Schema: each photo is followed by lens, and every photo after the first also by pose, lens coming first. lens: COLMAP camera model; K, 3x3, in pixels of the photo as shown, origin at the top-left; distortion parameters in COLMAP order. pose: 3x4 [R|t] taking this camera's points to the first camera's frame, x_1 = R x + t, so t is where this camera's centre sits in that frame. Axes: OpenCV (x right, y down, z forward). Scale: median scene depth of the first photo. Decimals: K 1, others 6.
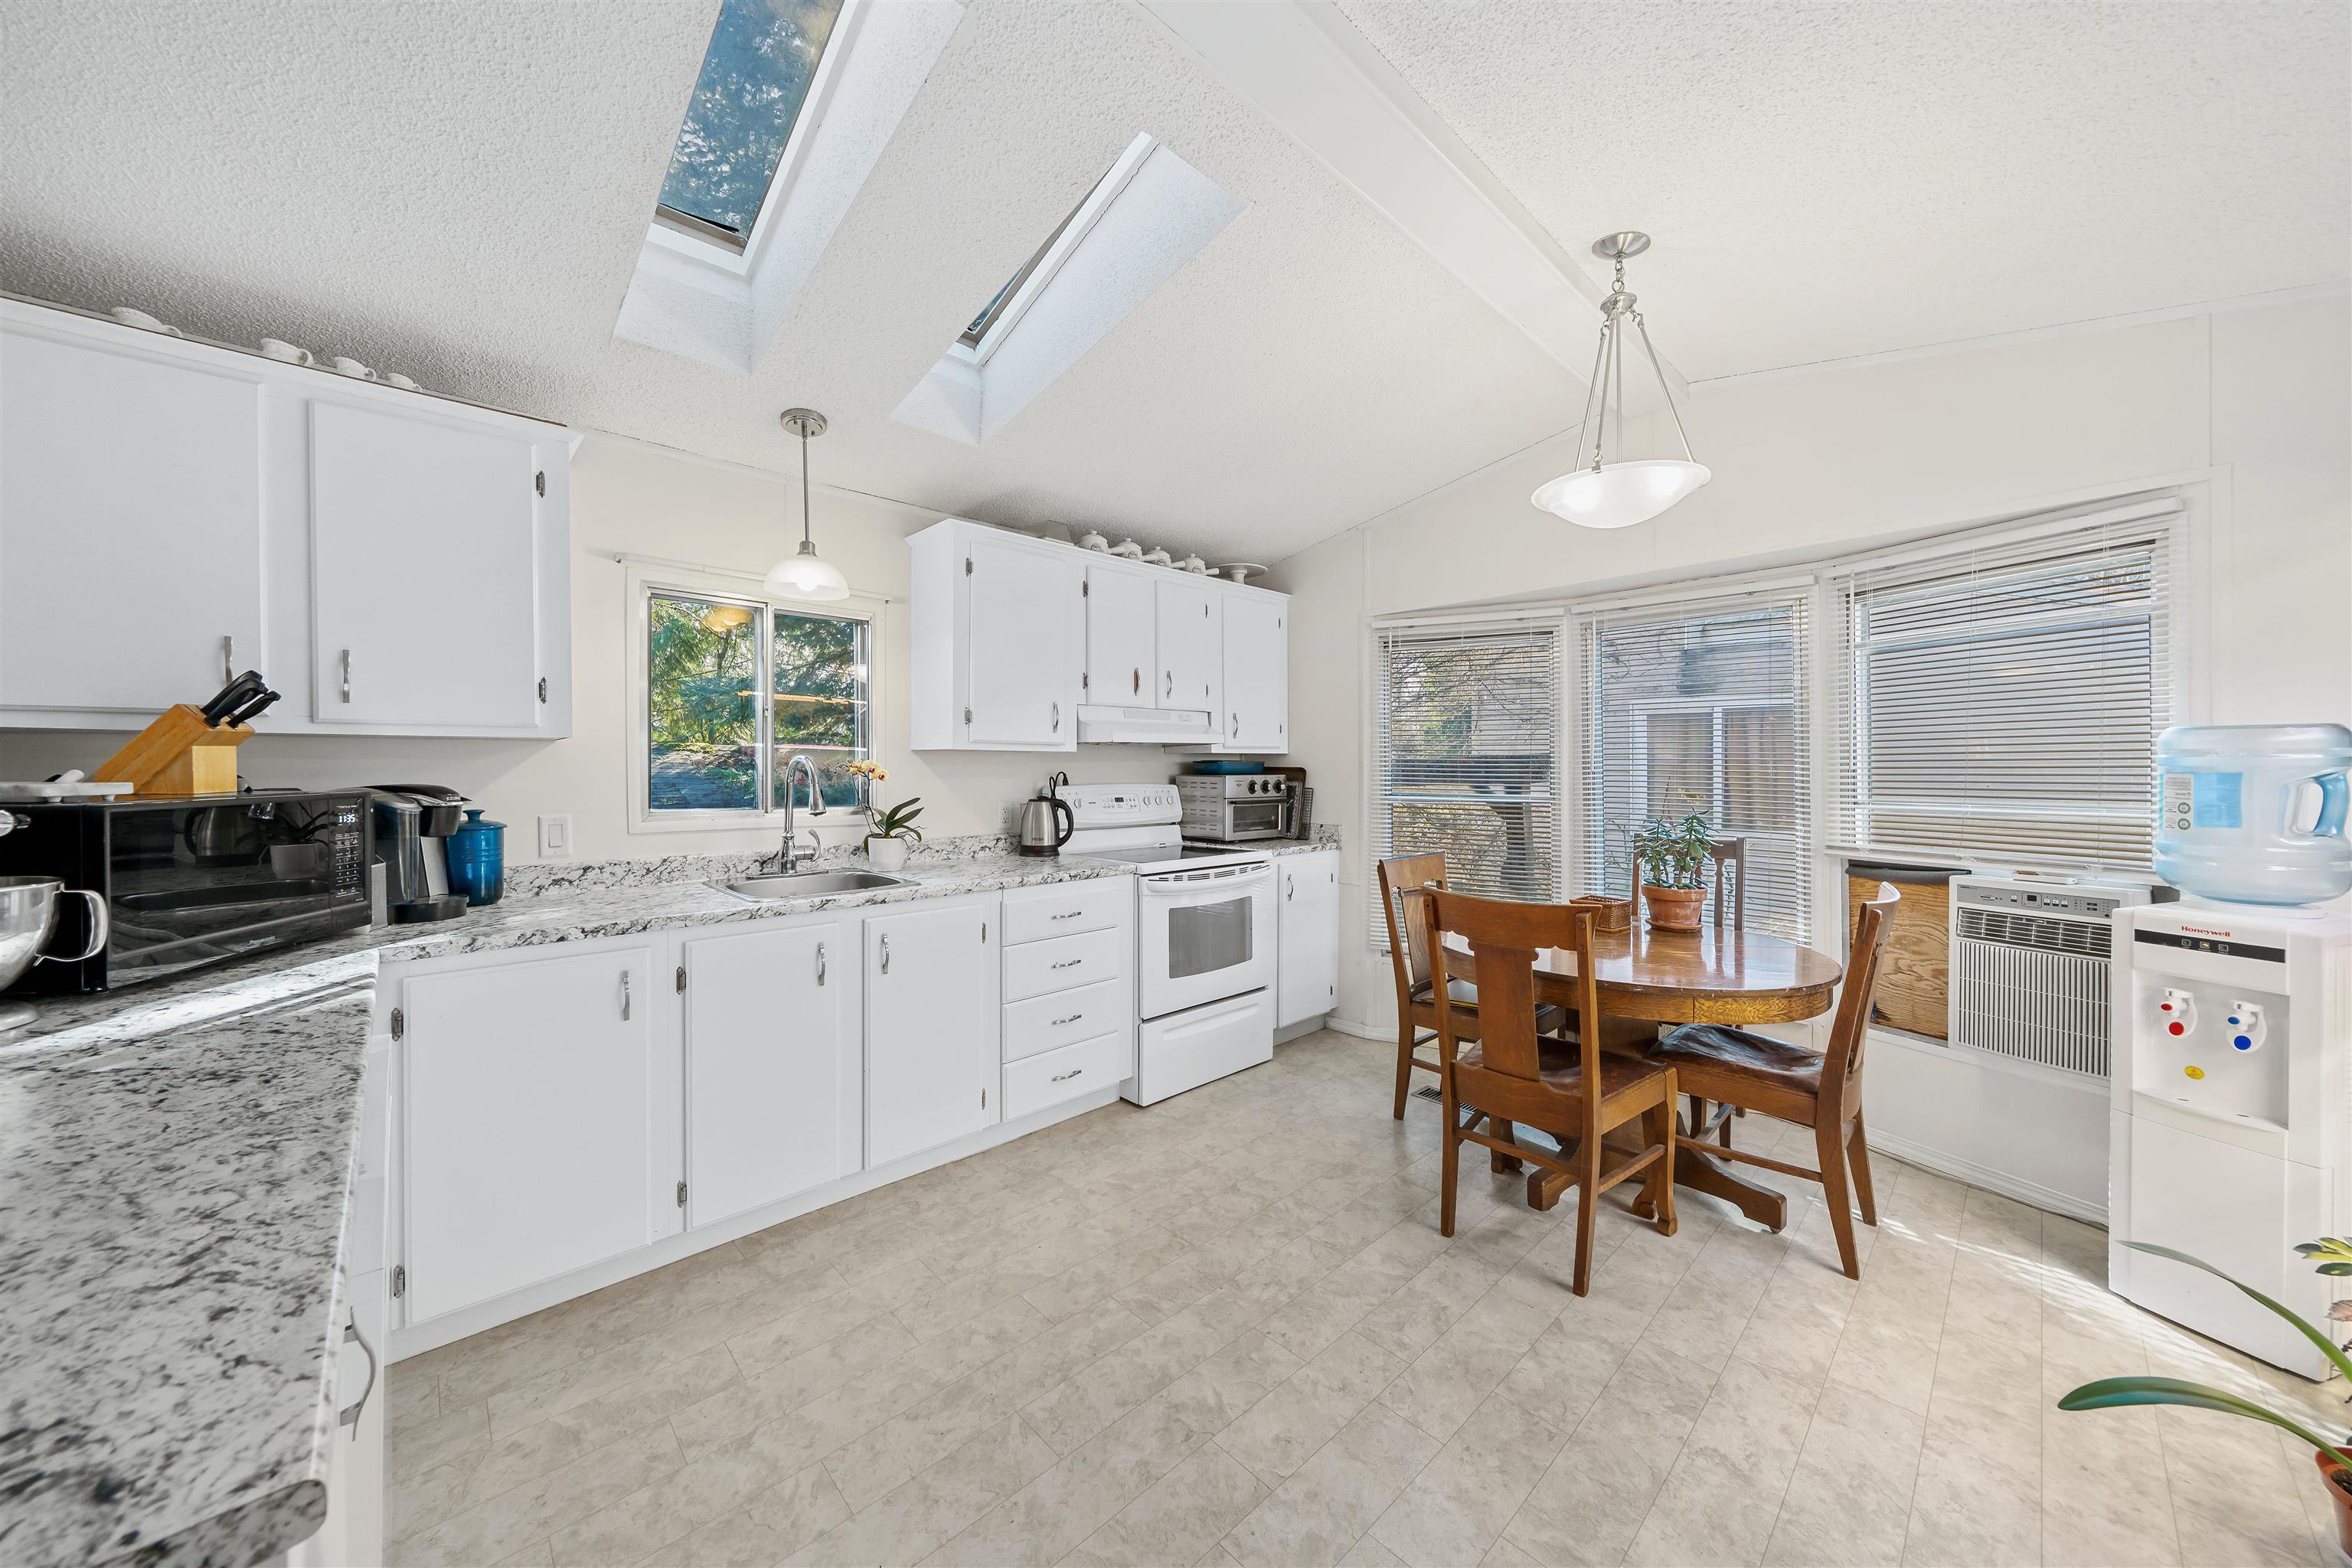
lens RADIAL K [[814.5, 0, 1166.3], [0, 814.5, 771.9], [0, 0, 1]] dist [-0.002283, -0.000163]
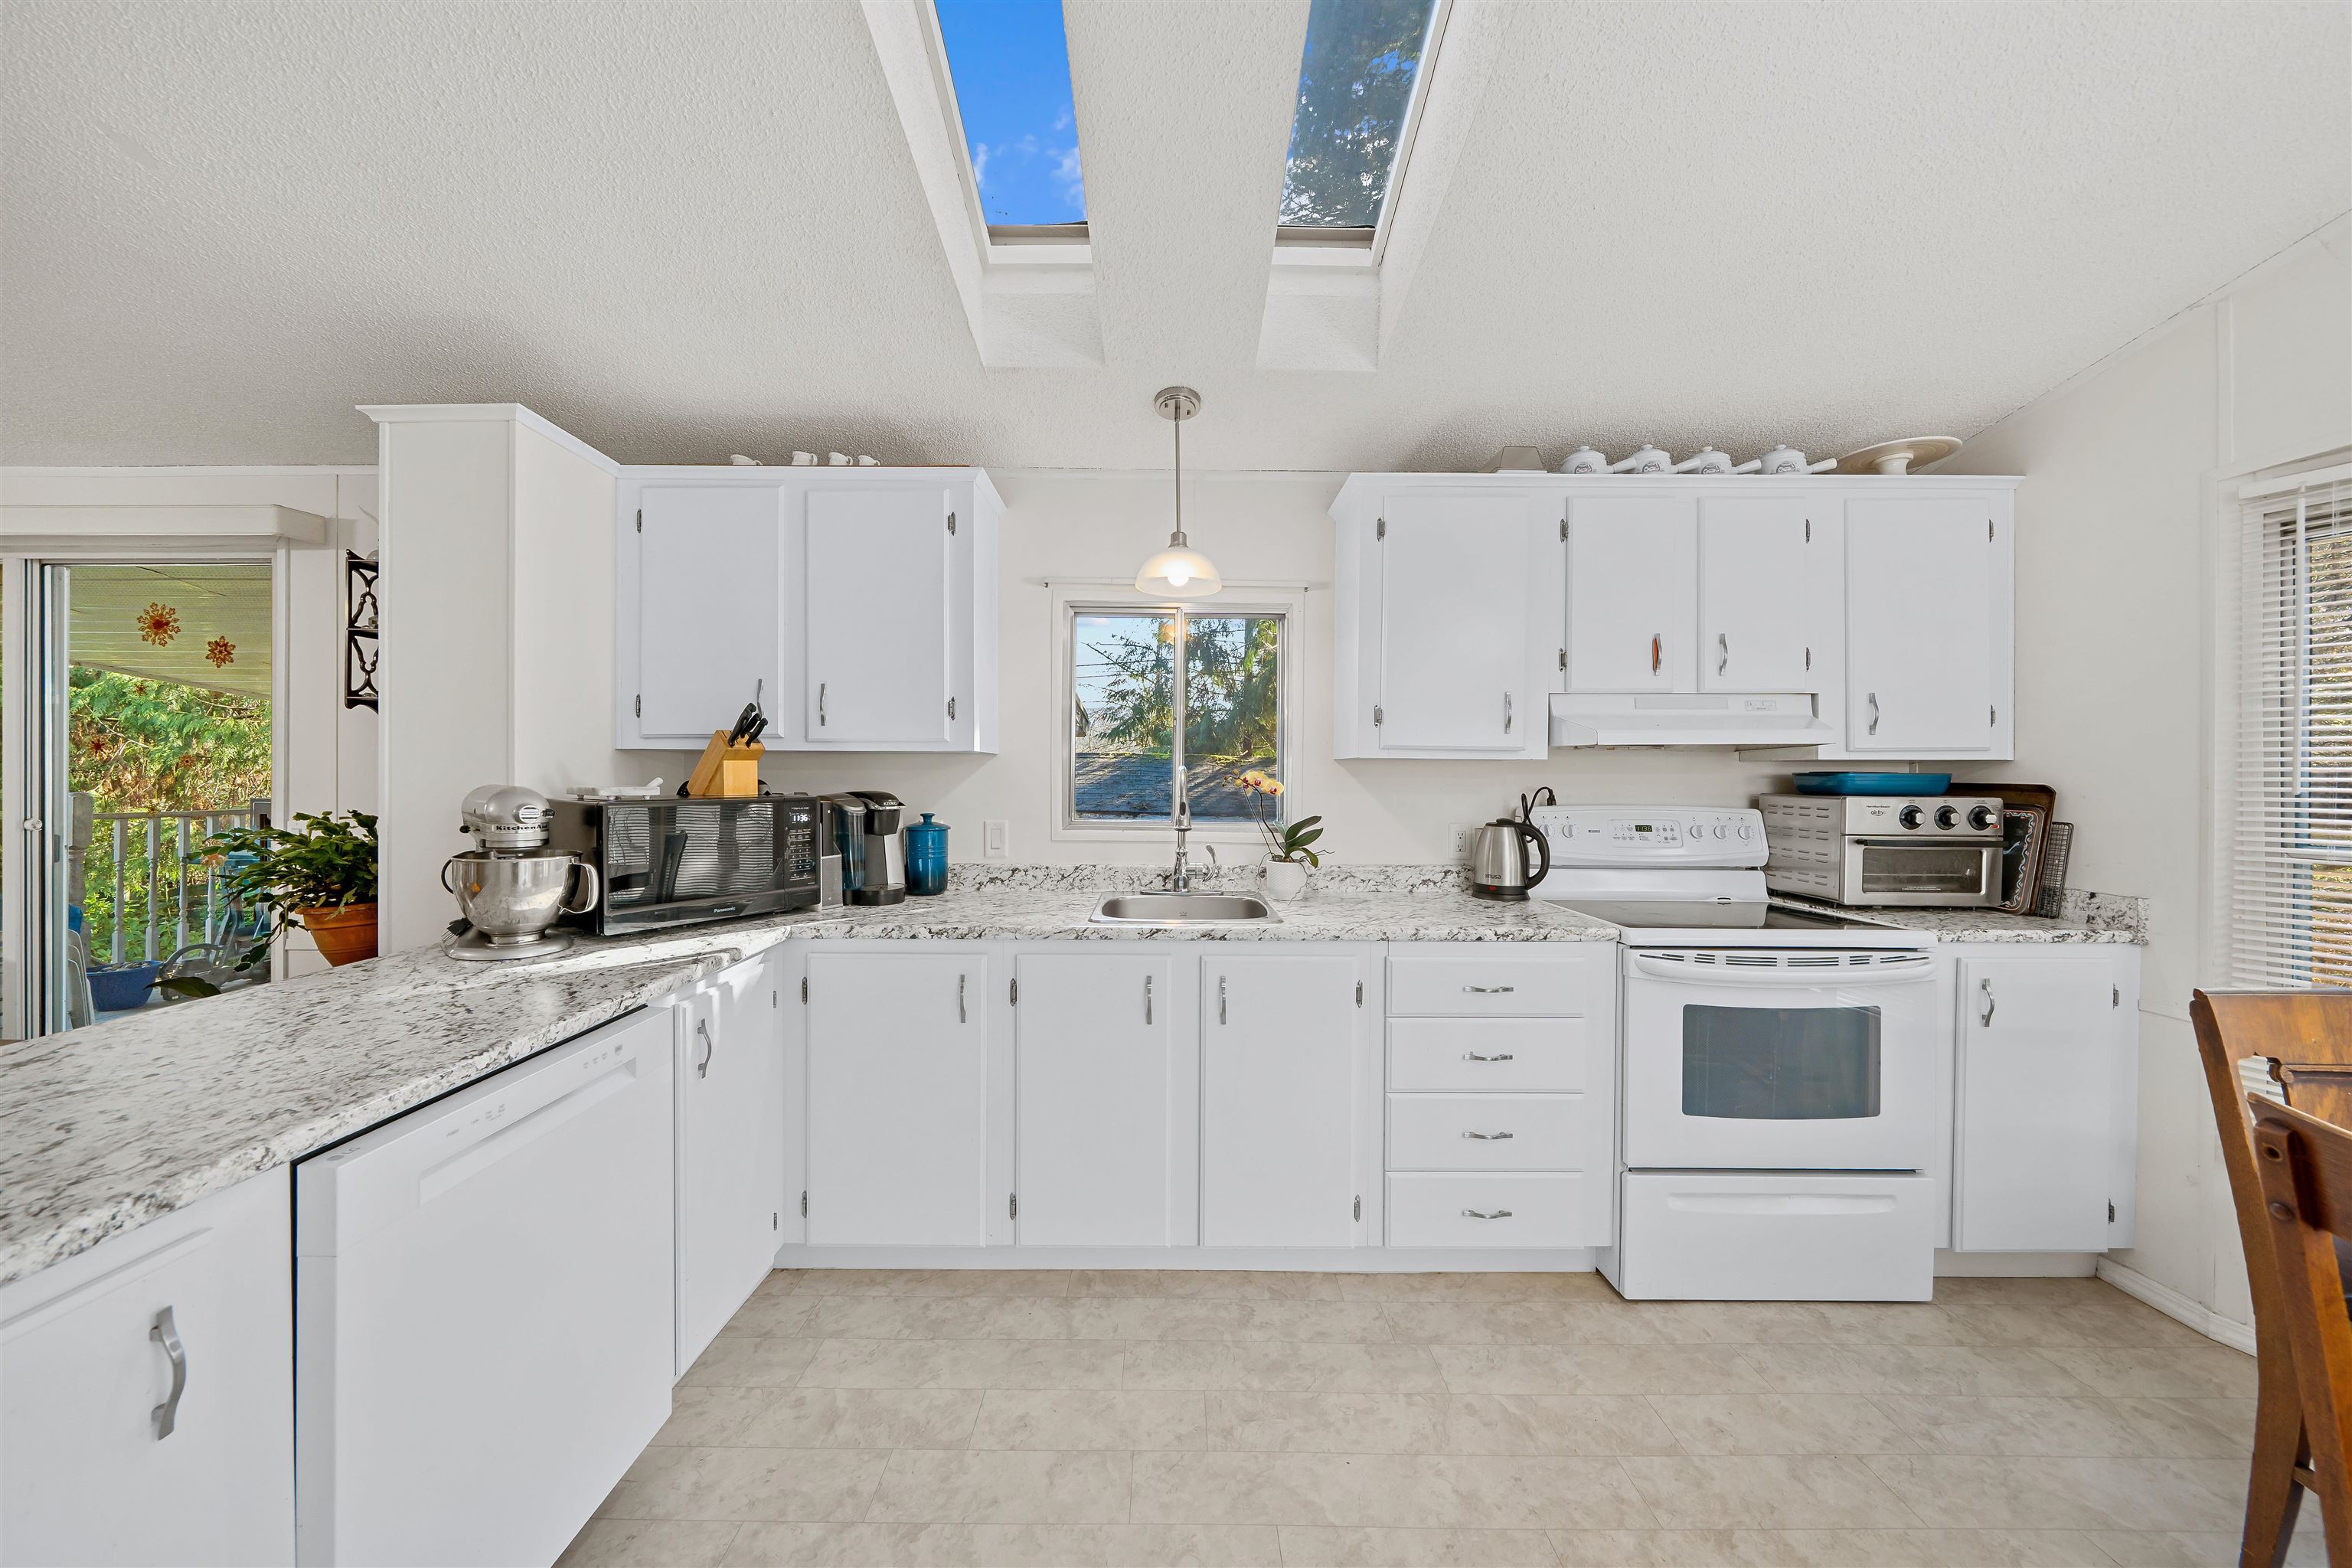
lens RADIAL K [[814.5, 0, 1173.3], [0, 814.5, 779.1], [0, 0, 1]] dist [-0.002283, -0.000163]
pose [[0.730896, 0.007859, -0.682443, 0.149323], [-0.010432, 0.999946, 0.000342, -0.004657], [0.682409, 0.006869, 0.730938, 0.269397]]
